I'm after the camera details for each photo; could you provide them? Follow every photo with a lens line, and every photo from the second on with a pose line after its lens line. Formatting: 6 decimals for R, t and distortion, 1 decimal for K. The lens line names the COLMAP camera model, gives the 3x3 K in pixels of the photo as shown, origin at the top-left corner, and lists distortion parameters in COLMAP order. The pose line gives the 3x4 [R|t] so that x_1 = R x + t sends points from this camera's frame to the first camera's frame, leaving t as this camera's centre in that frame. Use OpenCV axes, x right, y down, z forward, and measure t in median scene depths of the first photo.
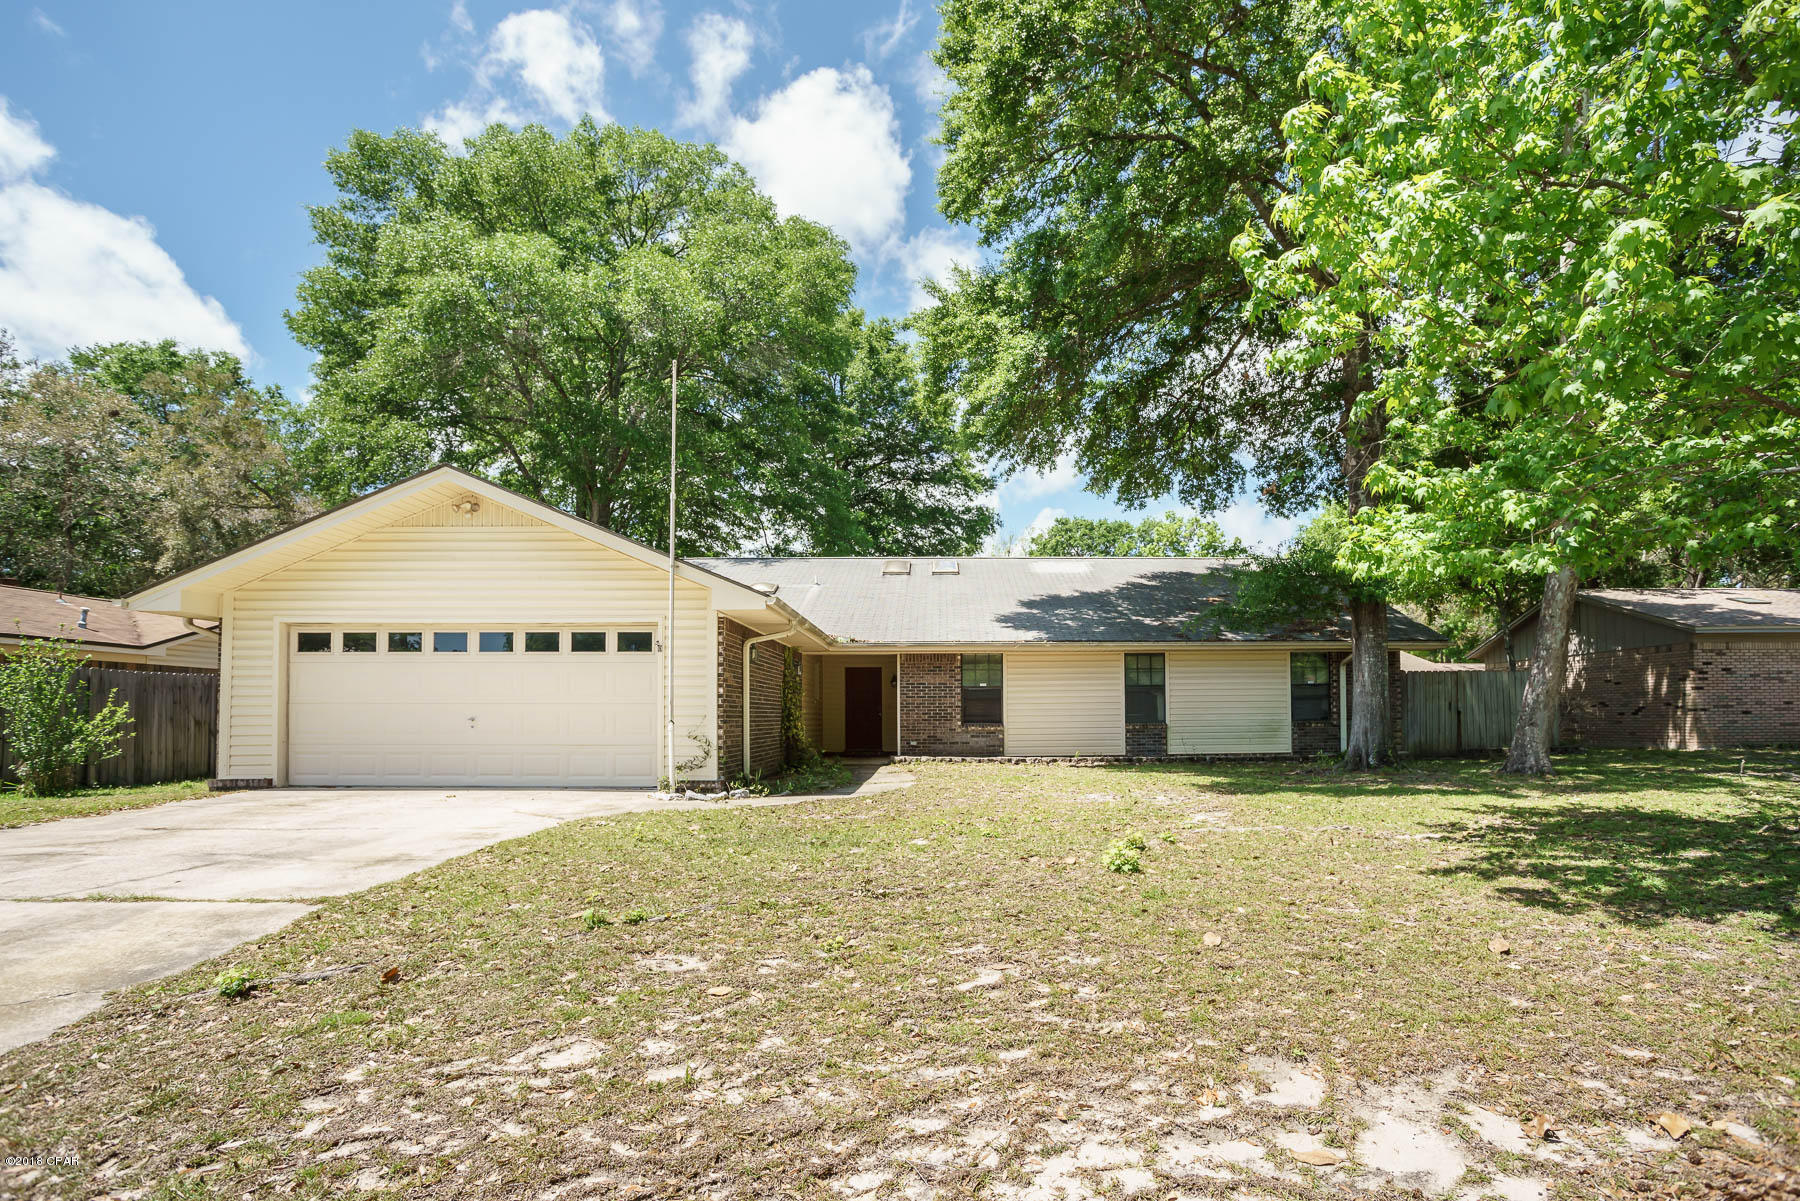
lens RADIAL K [[852.9, 0, 900.1], [0, 852.9, 642.7], [0, 0, 1]] dist [-0.027872, 0.000514]
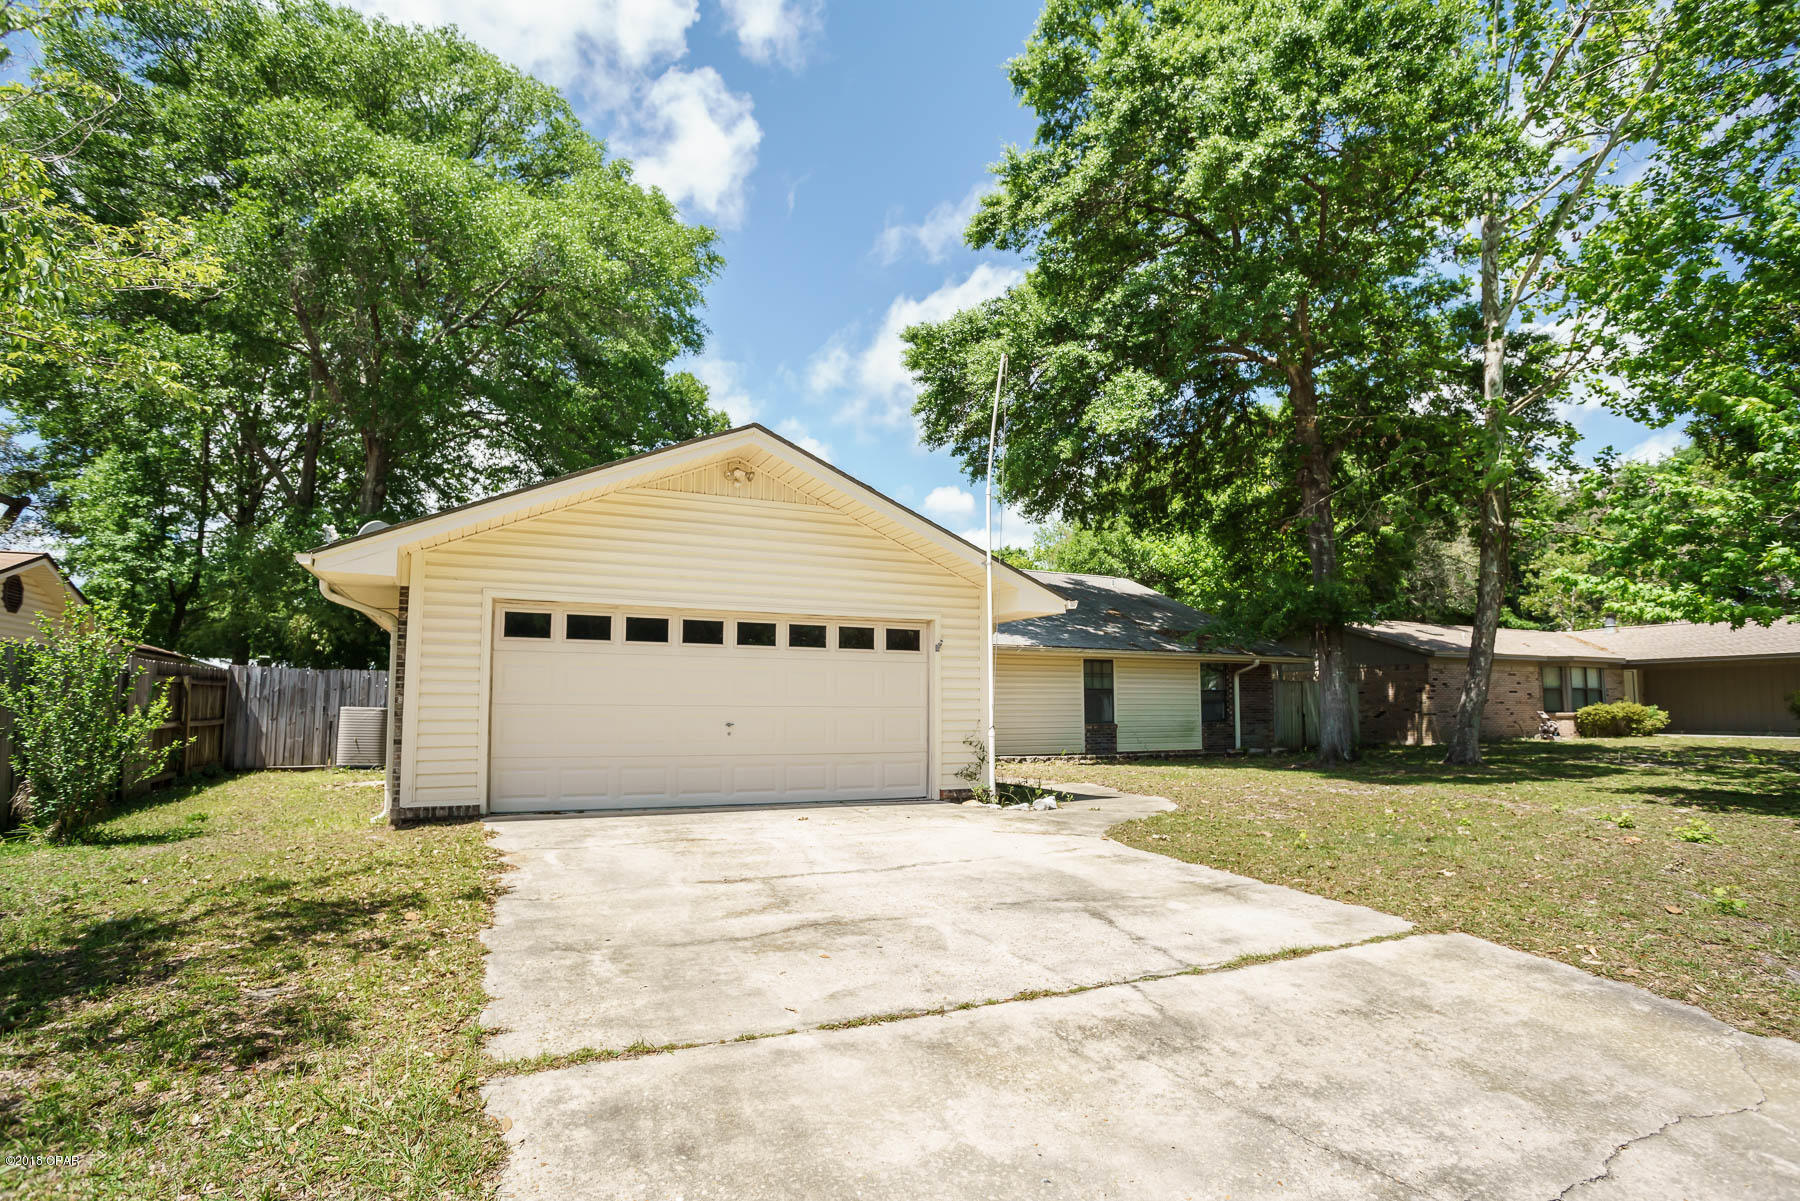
lens RADIAL K [[870.4, 0, 899.5], [0, 870.4, 605.1], [0, 0, 1]] dist [-0.000519, 0.001140]
pose [[0.916776, 0.054496, 0.395667, -0.691505], [-0.041084, 0.998260, -0.042299, 0.001357], [-0.397283, 0.022523, 0.917420, 0.132655]]
